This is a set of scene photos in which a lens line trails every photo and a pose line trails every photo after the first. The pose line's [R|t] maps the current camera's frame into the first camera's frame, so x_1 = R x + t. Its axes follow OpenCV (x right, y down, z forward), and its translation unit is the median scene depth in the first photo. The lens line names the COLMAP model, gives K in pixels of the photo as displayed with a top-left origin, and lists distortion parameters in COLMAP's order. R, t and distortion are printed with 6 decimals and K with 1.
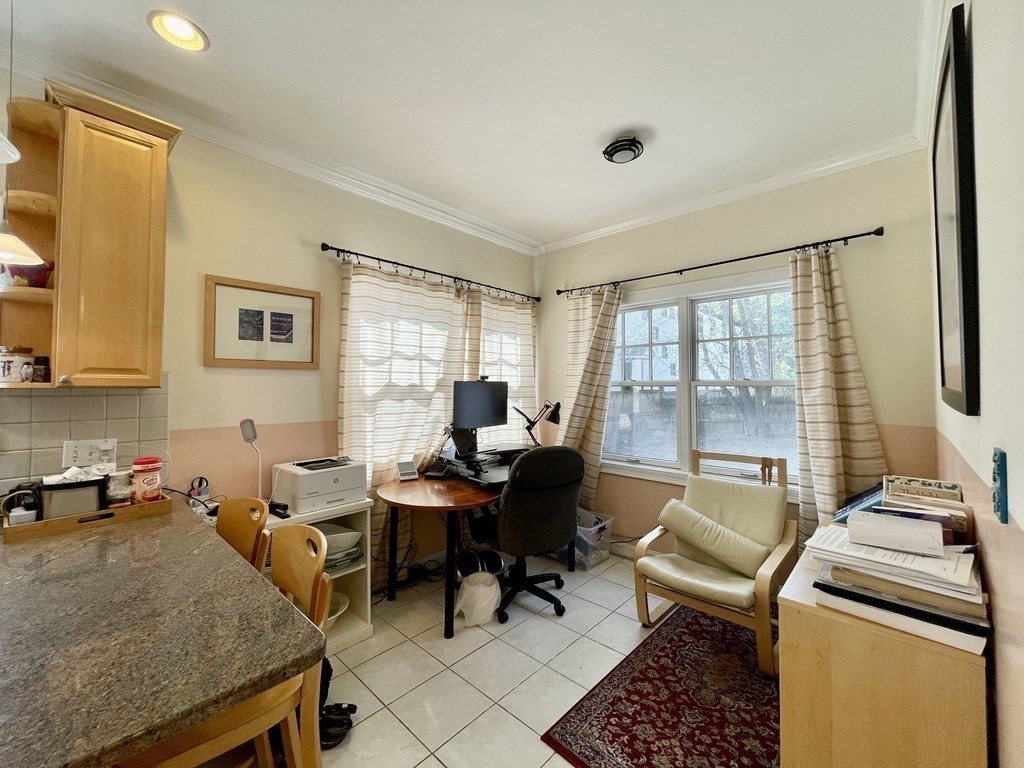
lens RADIAL K [[414.6, 0, 514.6], [0, 414.6, 381.0], [0, 0, 1]] dist [0.001062, -0.001050]
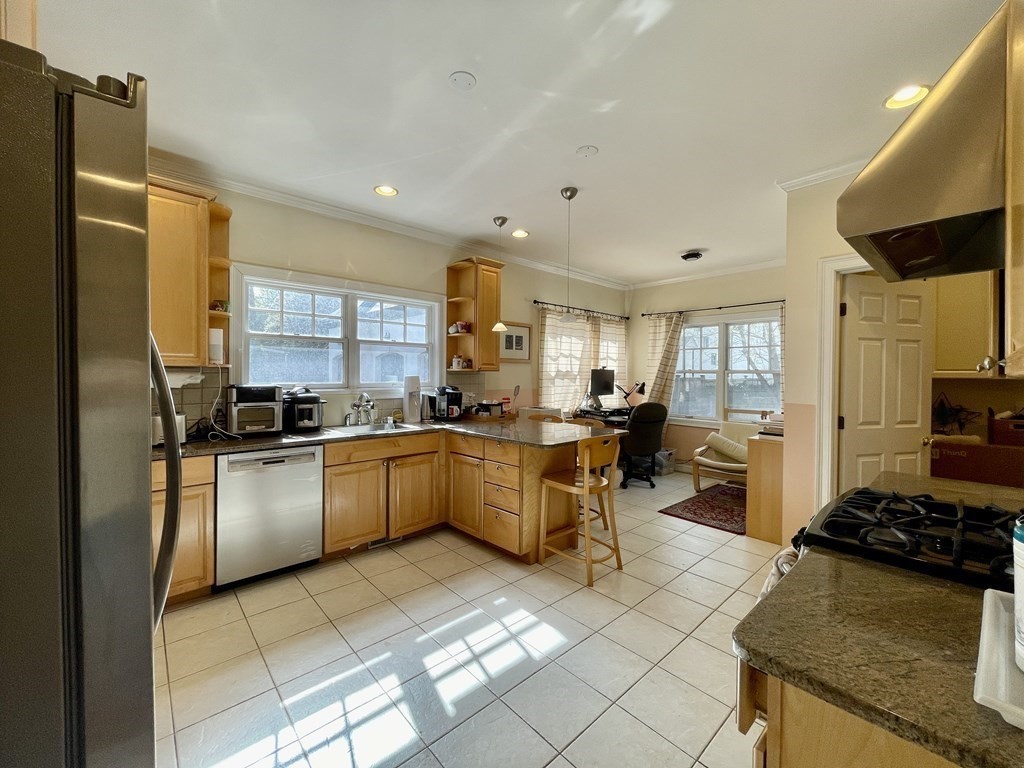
lens RADIAL K [[414.6, 0, 514.0], [0, 414.6, 380.3], [0, 0, 1]] dist [0.001062, -0.001050]
pose [[0.996556, 0.010736, -0.082223, -0.327749], [-0.008392, 0.999550, 0.028800, -0.000807], [0.082495, -0.028011, 0.996198, -0.844572]]
